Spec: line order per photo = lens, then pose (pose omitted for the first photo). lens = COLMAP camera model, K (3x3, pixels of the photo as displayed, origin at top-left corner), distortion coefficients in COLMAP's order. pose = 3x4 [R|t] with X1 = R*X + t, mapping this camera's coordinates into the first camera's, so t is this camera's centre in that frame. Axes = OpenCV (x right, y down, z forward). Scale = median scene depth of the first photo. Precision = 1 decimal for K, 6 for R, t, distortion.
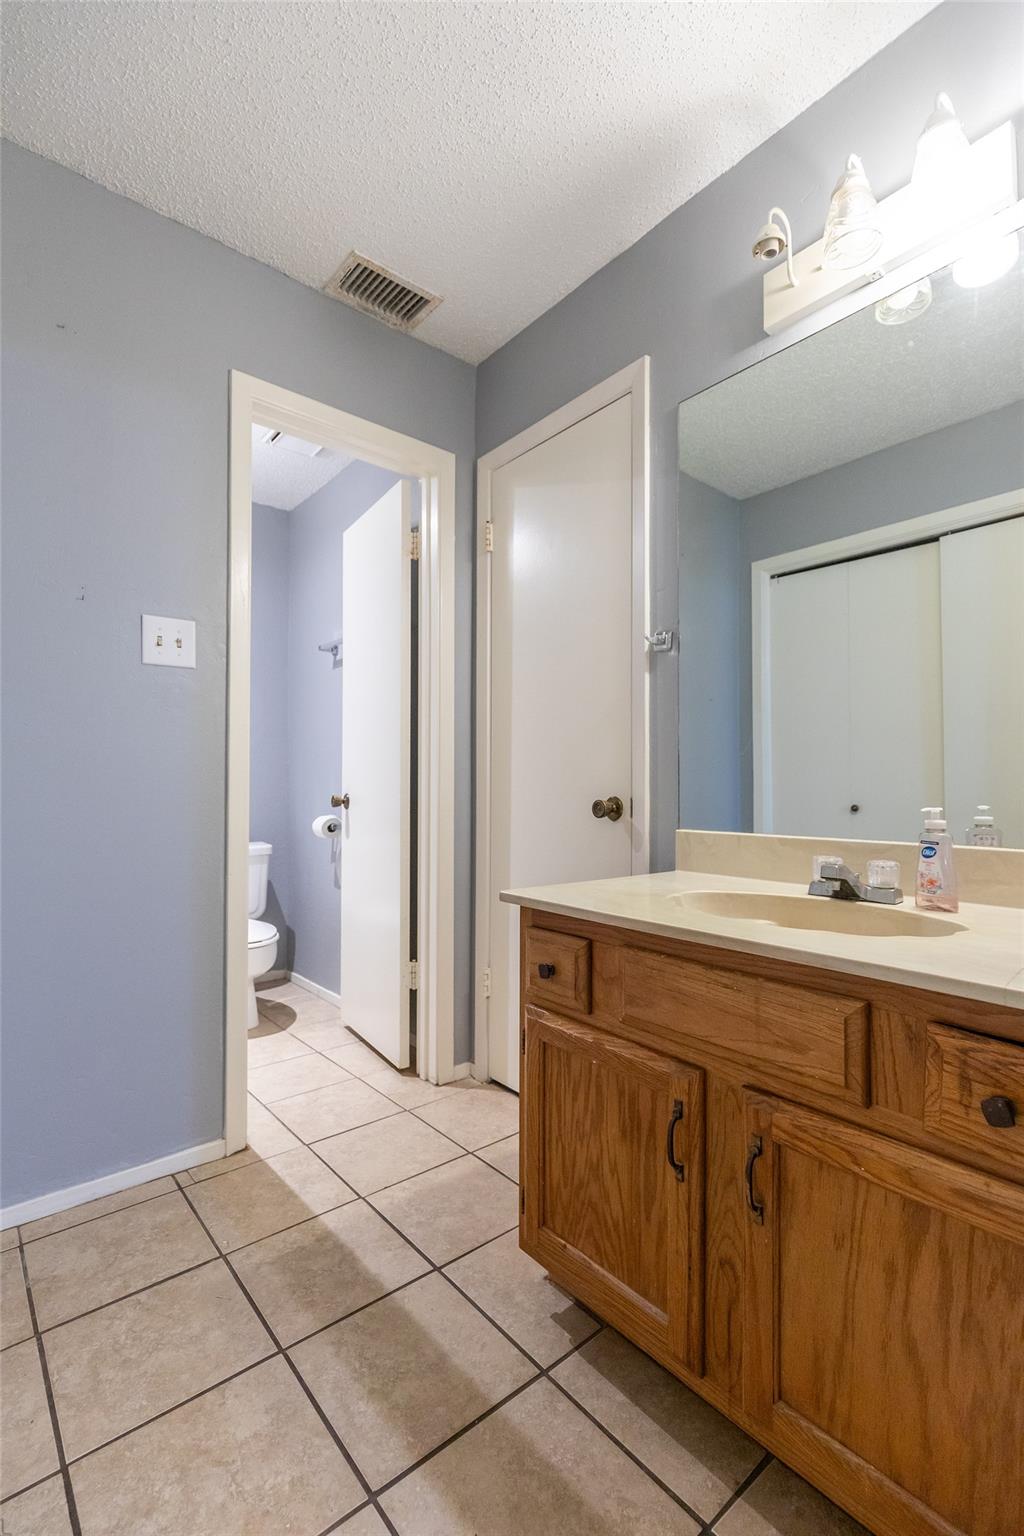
lens RADIAL K [[695.9, 0, 513.9], [0, 695.9, 770.3], [0, 0, 1]] dist [0.008596, -0.004104]
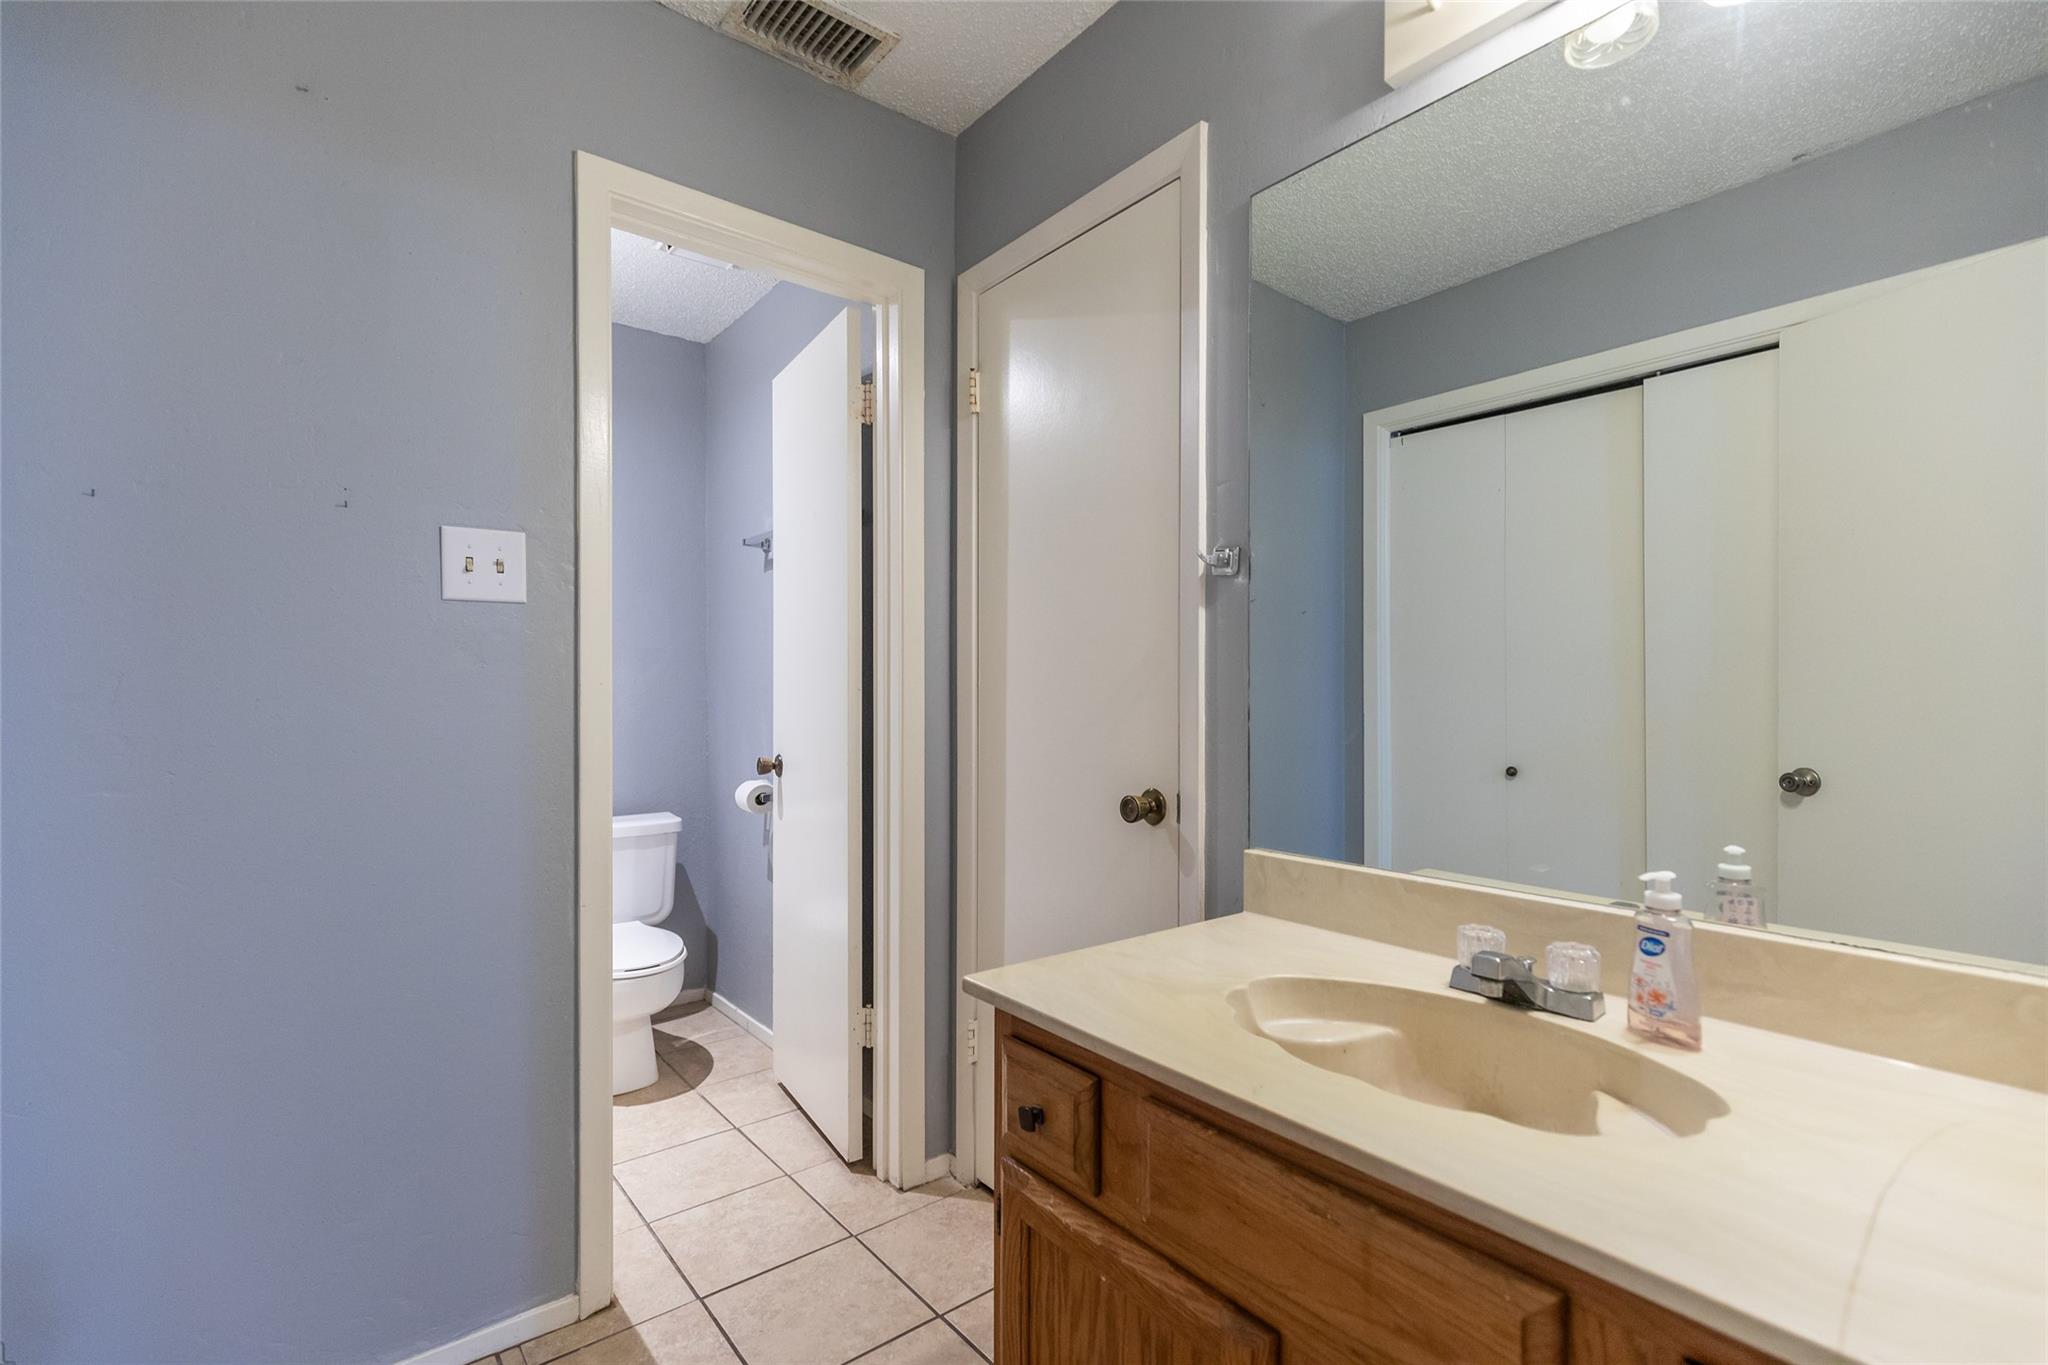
lens RADIAL K [[927.8, 0, 1021.5], [0, 927.8, 689.2], [0, 0, 1]] dist [0.008596, -0.004104]
pose [[0.999731, -0.001032, -0.023158, 0.039686], [0.001519, 0.999778, 0.021021, -0.080206], [0.023131, -0.021050, 0.999511, 0.113479]]
